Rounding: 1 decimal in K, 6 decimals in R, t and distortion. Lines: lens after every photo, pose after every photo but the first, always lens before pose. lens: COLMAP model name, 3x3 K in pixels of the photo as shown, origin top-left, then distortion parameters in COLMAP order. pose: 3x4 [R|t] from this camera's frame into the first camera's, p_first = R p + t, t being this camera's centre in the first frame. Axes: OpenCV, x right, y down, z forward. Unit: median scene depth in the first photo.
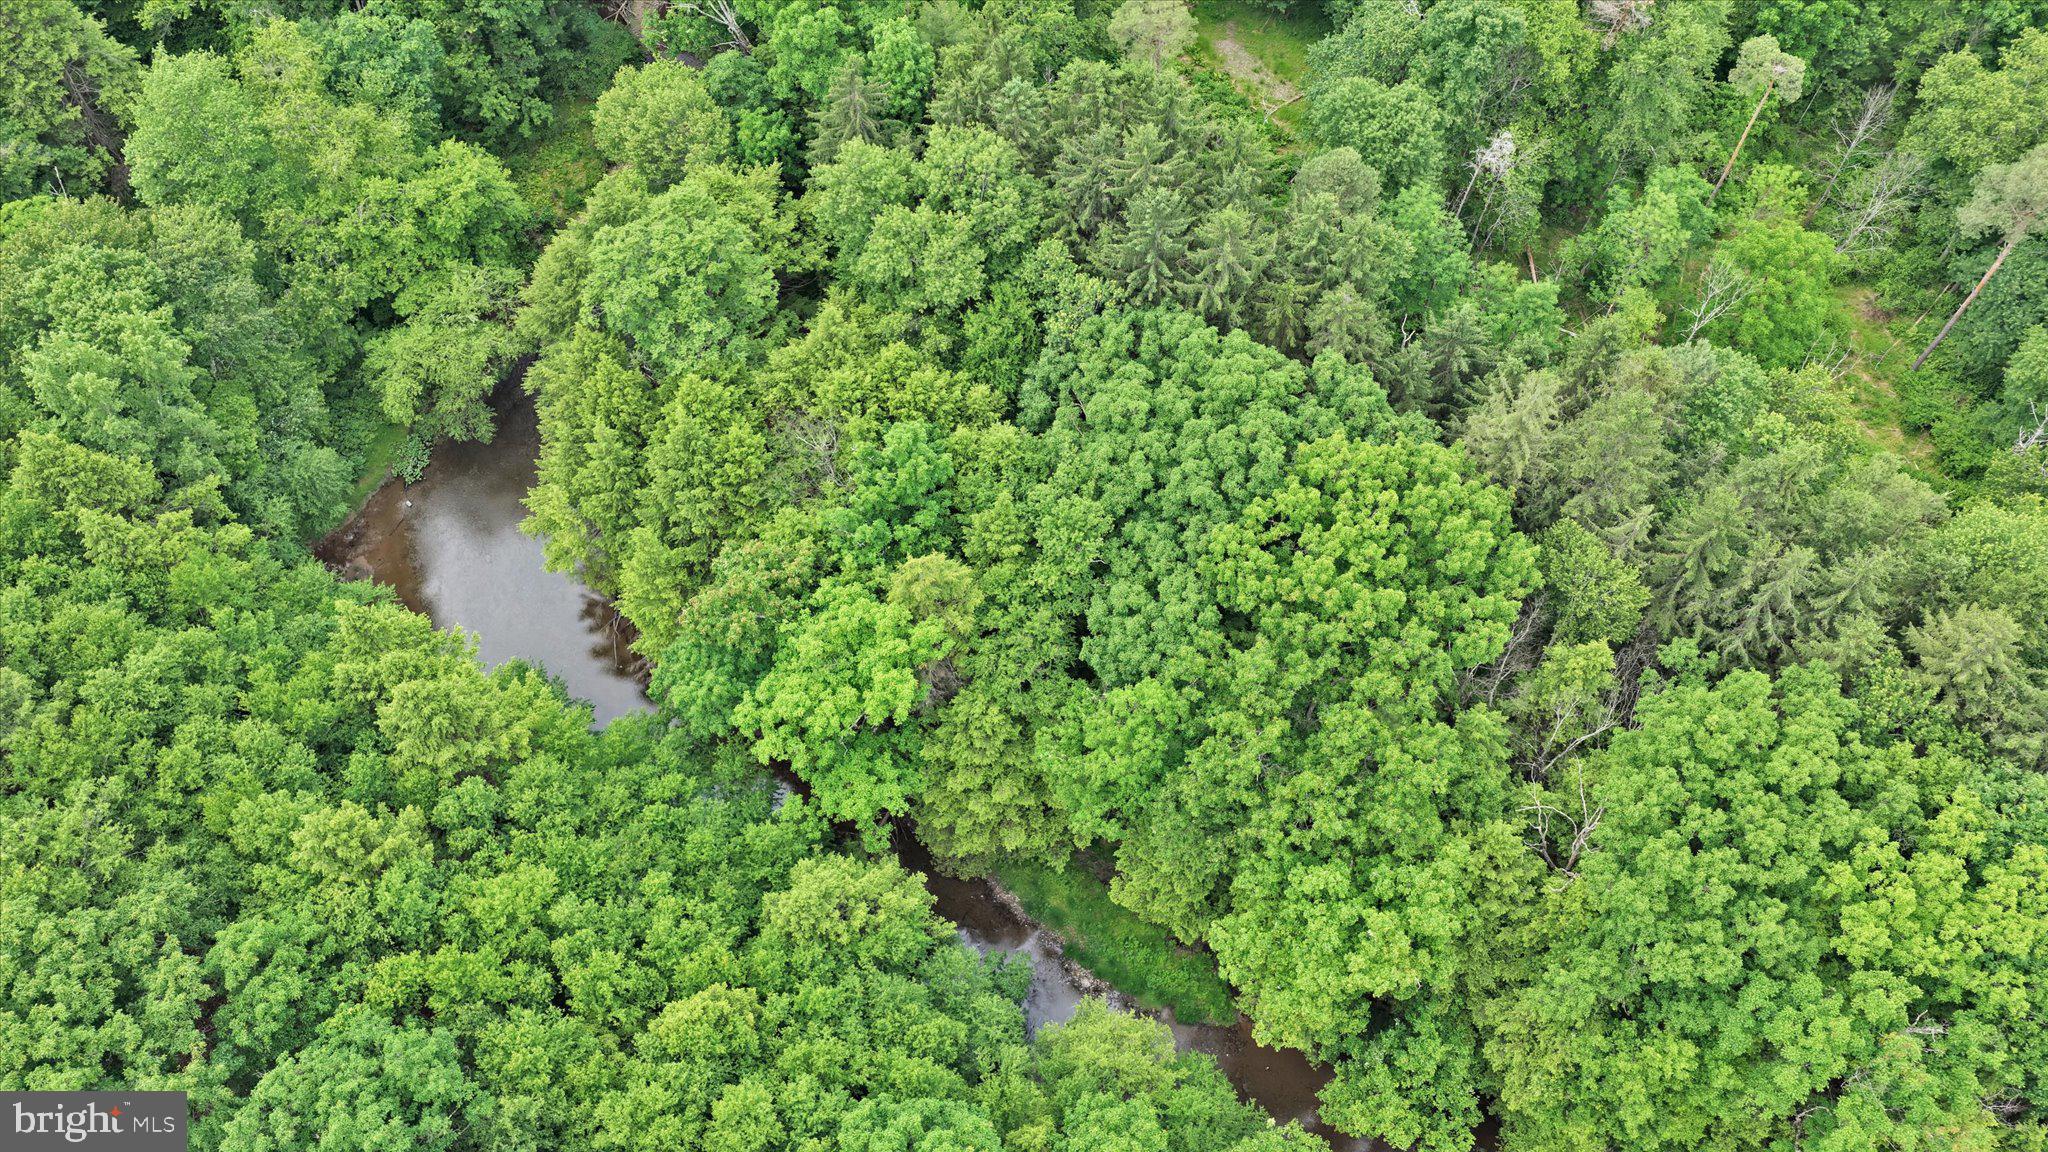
lens RADIAL K [[1708.2, 0, 1024.0], [0, 1708.2, 576.0], [0, 0, 1]] dist [-0.018100, 0.046699]
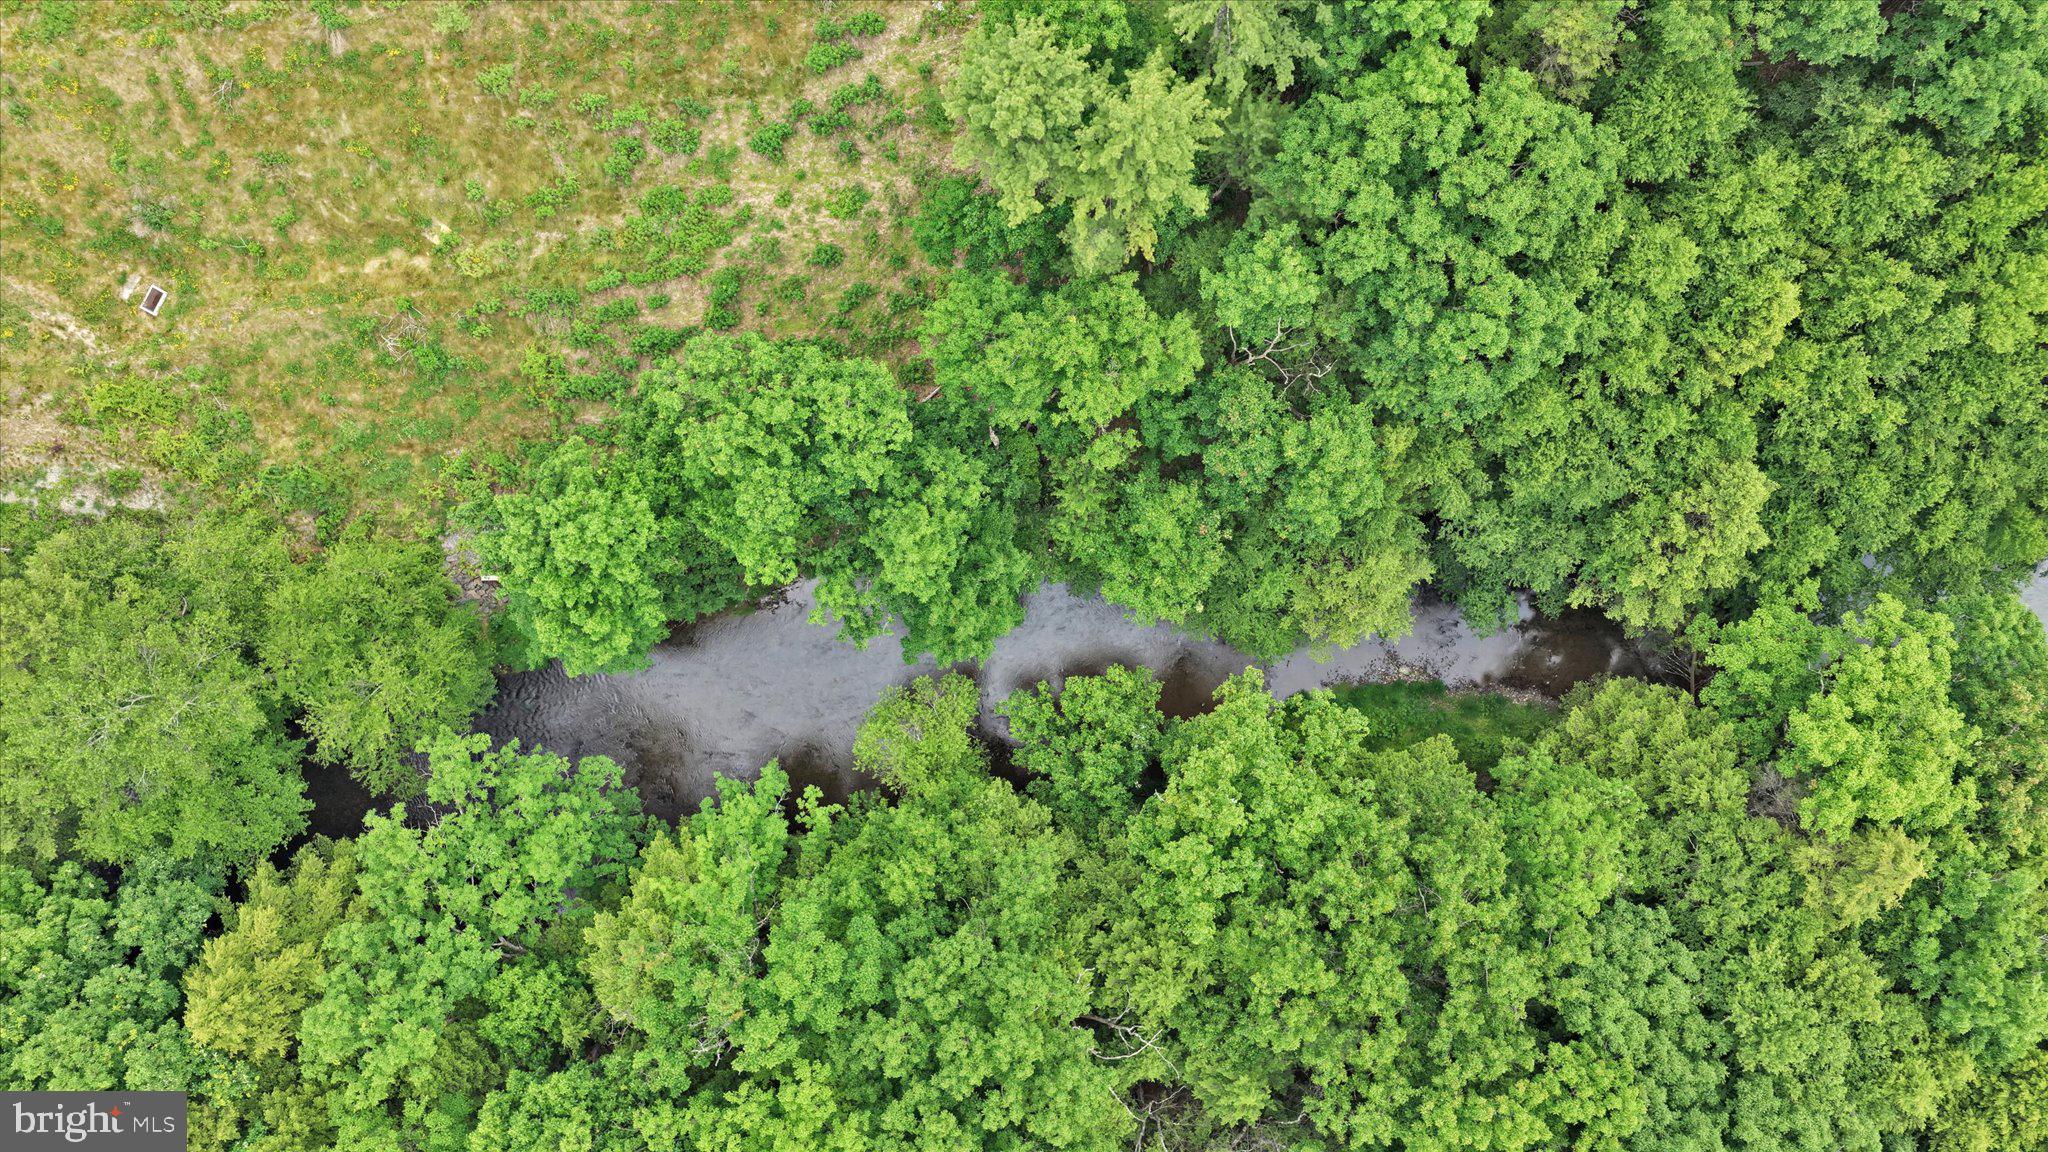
lens RADIAL K [[1708.2, 0, 1024.0], [0, 1708.2, 576.0], [0, 0, 1]] dist [-0.018100, 0.046699]
pose [[-0.816723, 0.576975, 0.007947, 0.207657], [-0.506278, -0.723122, 0.469870, -0.077745], [0.276849, 0.379730, 0.882700, 0.094560]]
